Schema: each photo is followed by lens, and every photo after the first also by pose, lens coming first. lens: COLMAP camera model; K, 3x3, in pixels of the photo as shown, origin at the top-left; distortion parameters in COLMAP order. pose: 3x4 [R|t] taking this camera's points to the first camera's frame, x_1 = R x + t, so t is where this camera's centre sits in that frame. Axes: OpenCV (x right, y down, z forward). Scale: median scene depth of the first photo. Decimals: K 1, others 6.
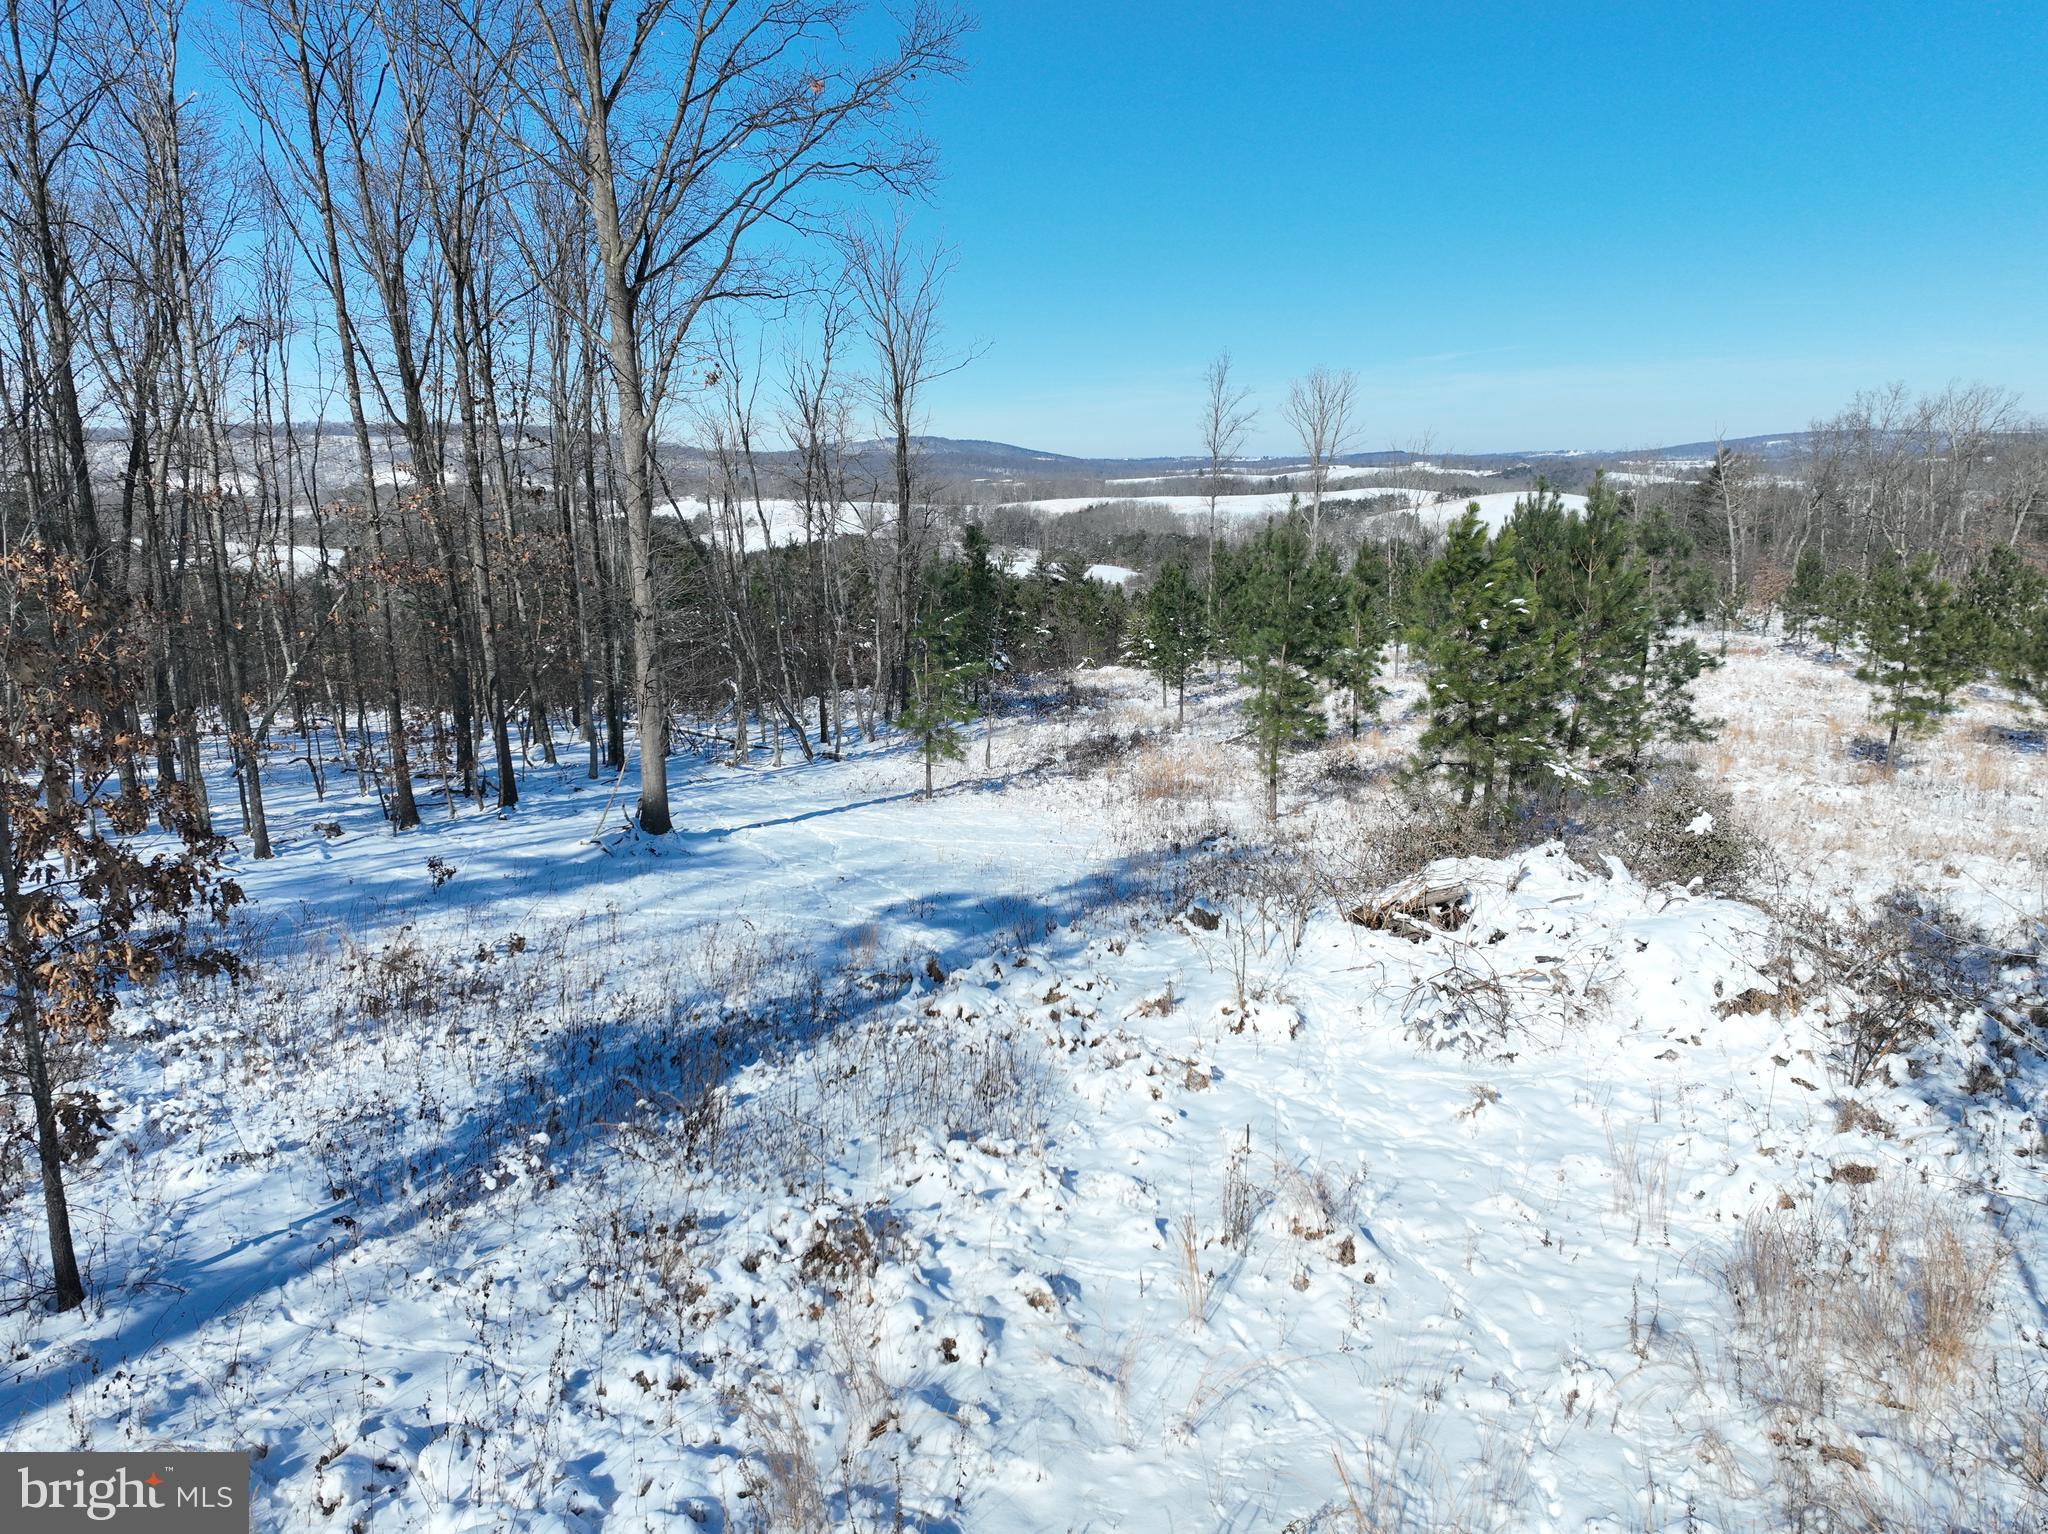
lens RADIAL K [[1437.2, 0, 1034.8], [0, 1437.2, 759.1], [0, 0, 1]] dist [0.004396, 0.010160]
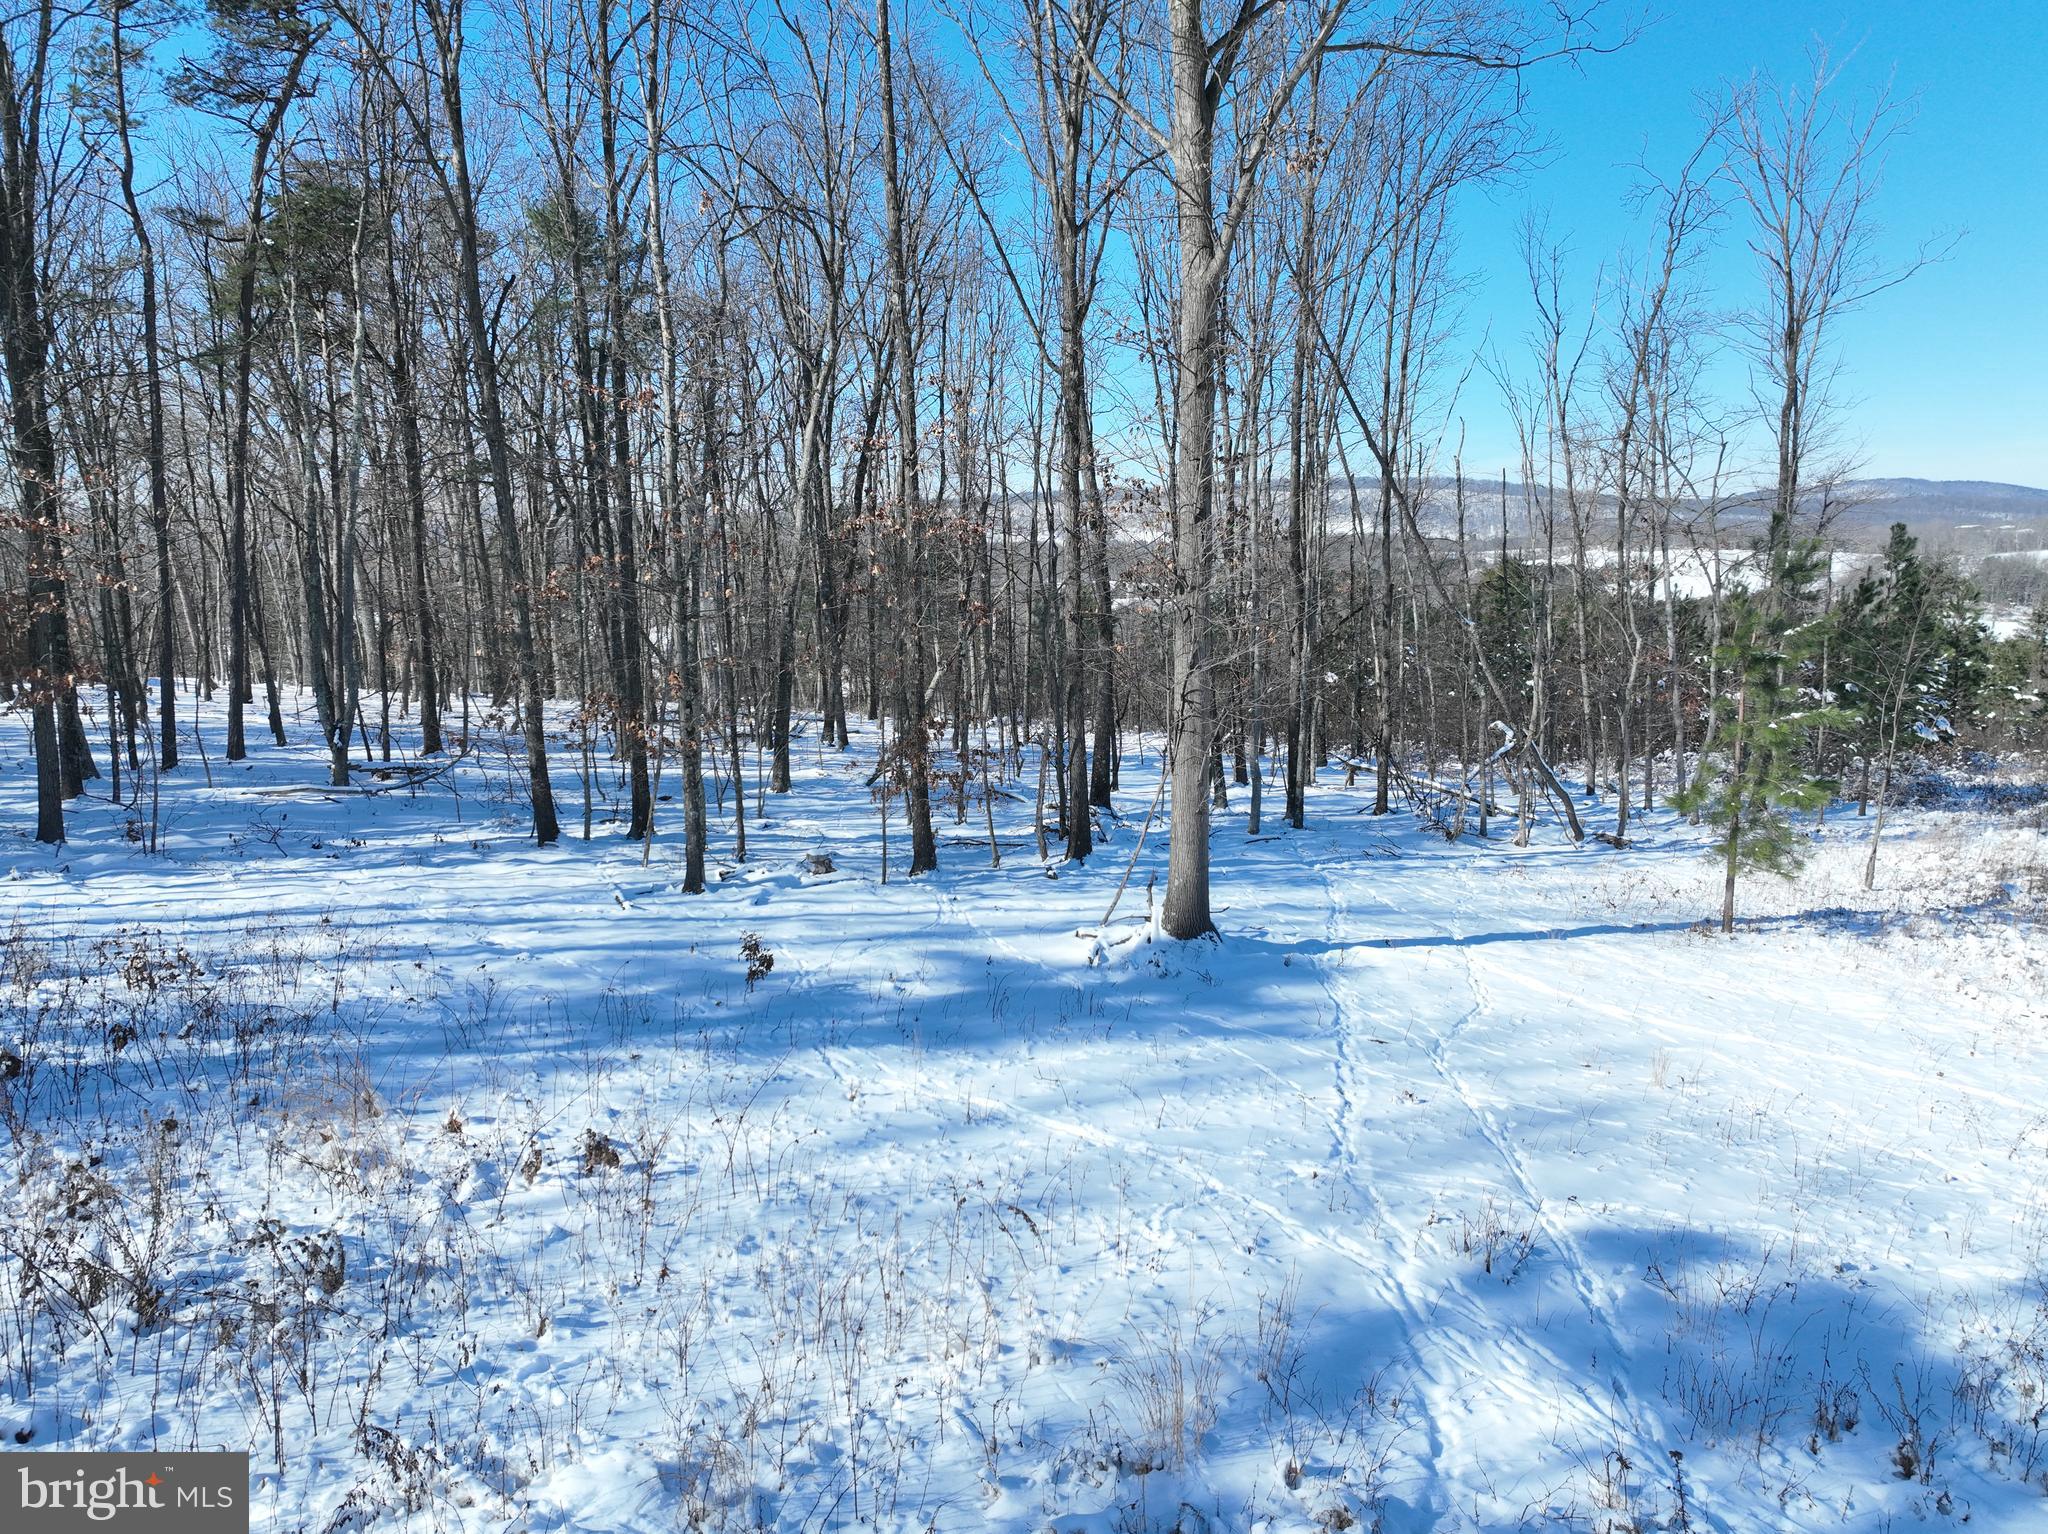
lens RADIAL K [[1437.2, 0, 1034.7], [0, 1437.2, 759.8], [0, 0, 1]] dist [0.004396, 0.010160]
pose [[0.821952, 0.085011, -0.563177, 0.025661], [-0.104313, 0.994542, -0.002119, -0.015855], [0.559923, 0.060489, 0.826333, 0.434342]]
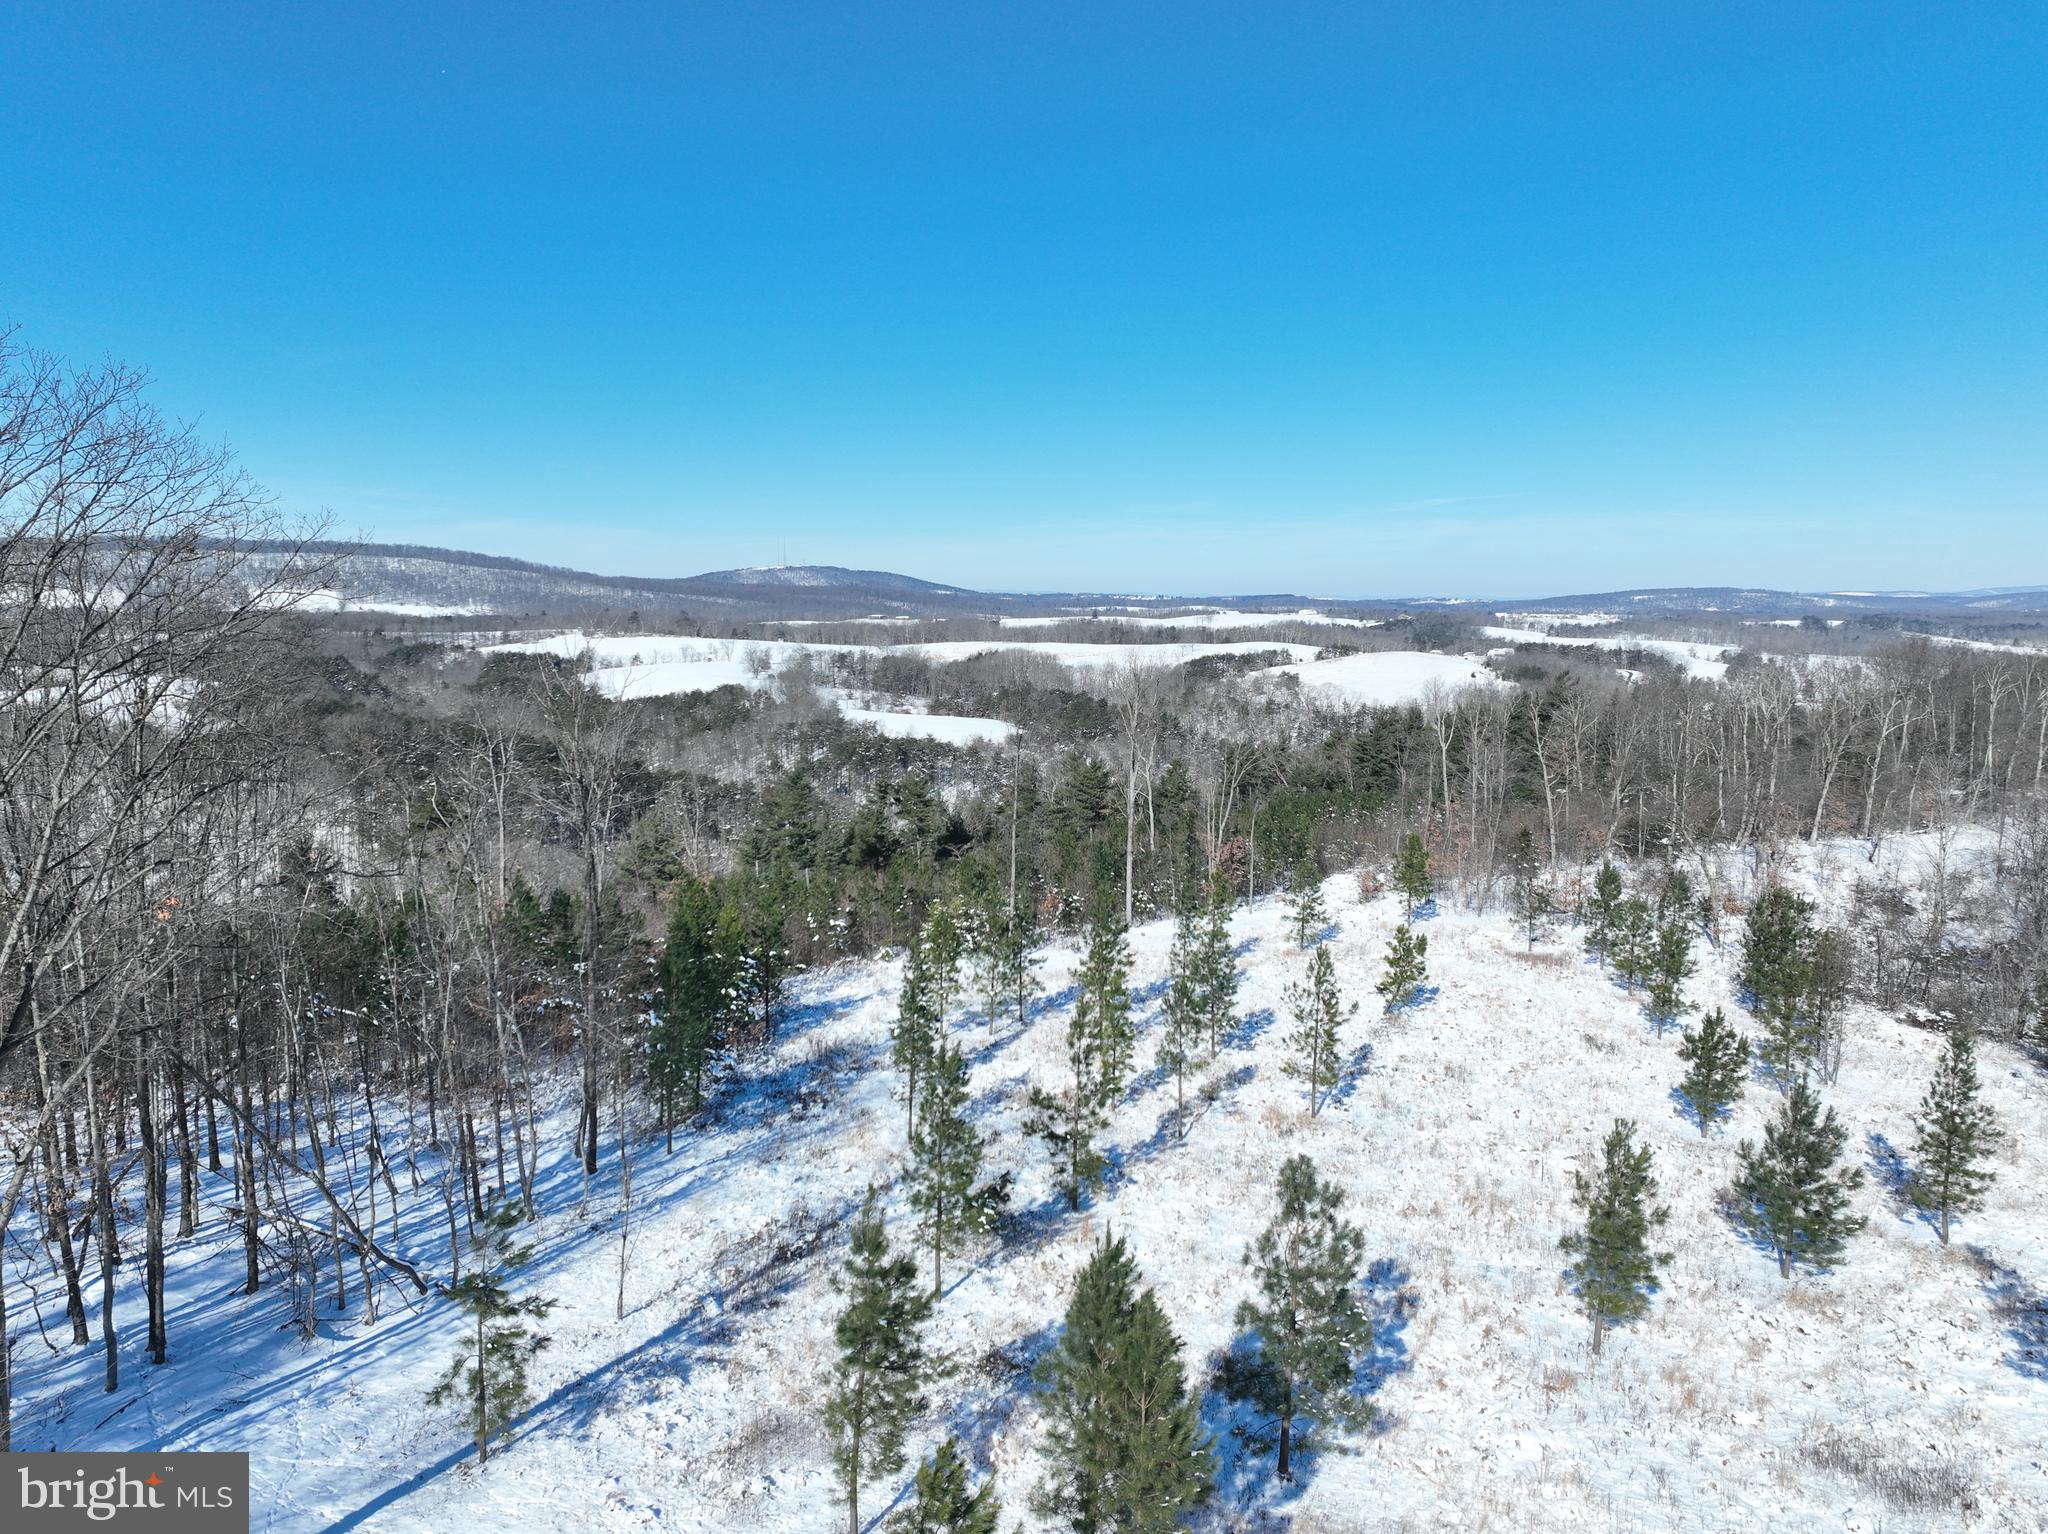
lens RADIAL K [[1437.2, 0, 1033.2], [0, 1437.2, 764.2], [0, 0, 1]] dist [0.004396, 0.010160]
pose [[0.997356, 0.020812, 0.069626, 0.232843], [-0.014840, 0.996252, -0.085221, -0.400373], [-0.071139, 0.083963, 0.993926, 0.116297]]
